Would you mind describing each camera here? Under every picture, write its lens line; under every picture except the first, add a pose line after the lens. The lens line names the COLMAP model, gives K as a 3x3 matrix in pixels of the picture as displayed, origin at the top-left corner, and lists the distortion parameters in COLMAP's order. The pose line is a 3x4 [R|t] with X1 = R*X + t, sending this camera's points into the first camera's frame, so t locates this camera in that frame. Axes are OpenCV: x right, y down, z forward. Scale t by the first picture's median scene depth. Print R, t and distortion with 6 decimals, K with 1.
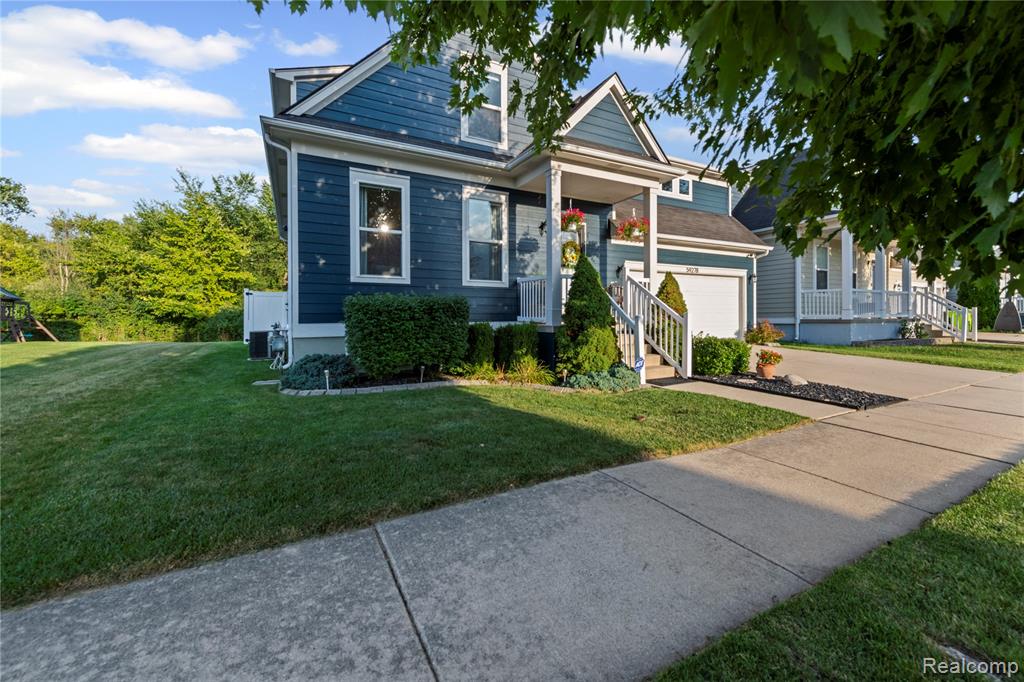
lens RADIAL K [[417.7, 0, 520.9], [0, 417.7, 317.4], [0, 0, 1]] dist [0.008956, -0.000118]
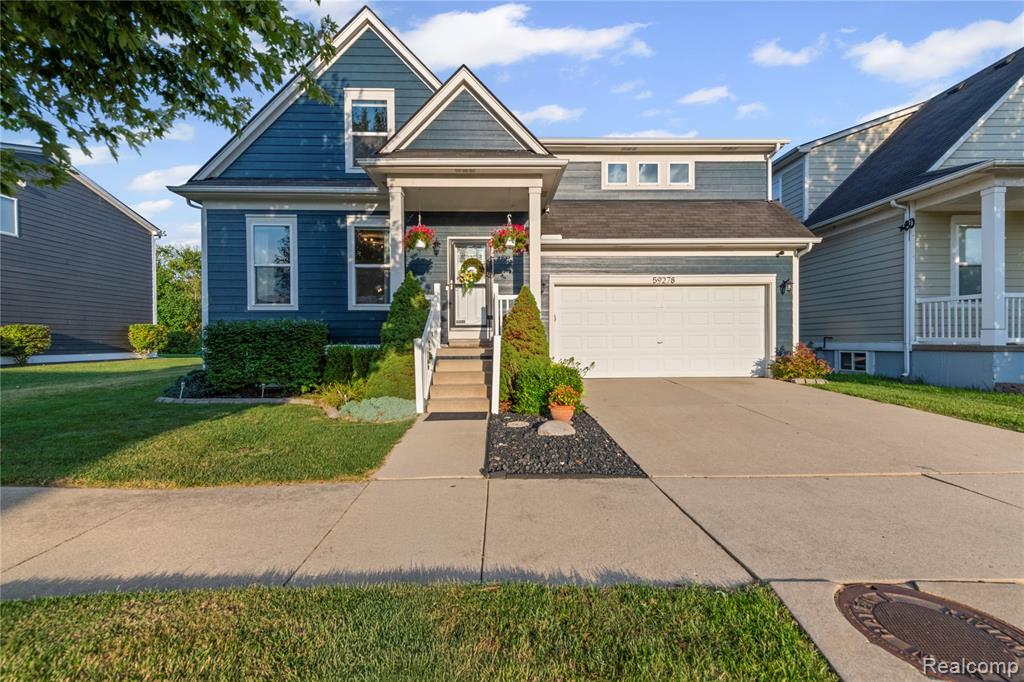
lens RADIAL K [[417.7, 0, 501.7], [0, 417.7, 338.5], [0, 0, 1]] dist [0.008956, -0.000118]
pose [[0.886607, 0.000498, -0.462523, 0.629133], [-0.002619, 0.999989, -0.003943, -0.001286], [0.462516, 0.004707, 0.886599, 0.221218]]
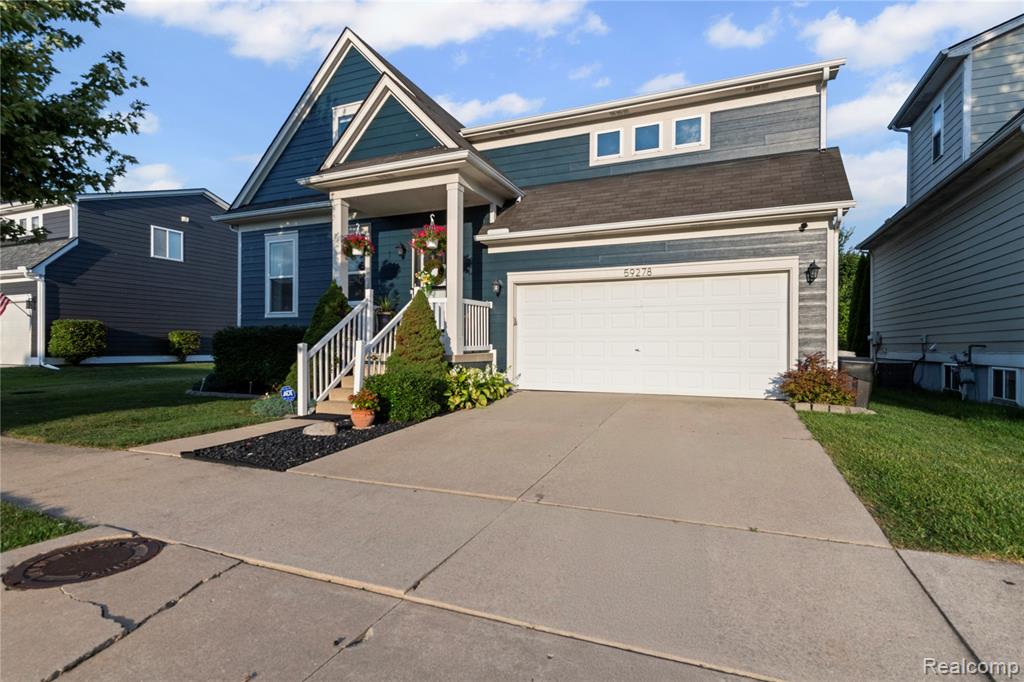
lens RADIAL K [[510.0, 0, 511.8], [0, 510.0, 339.7], [0, 0, 1]] dist [0.007601, 0.000072]
pose [[0.617079, -0.001043, -0.786901, 1.114180], [-0.009980, 0.999908, -0.009152, -0.005114], [0.786838, 0.013500, 0.617012, 0.485467]]
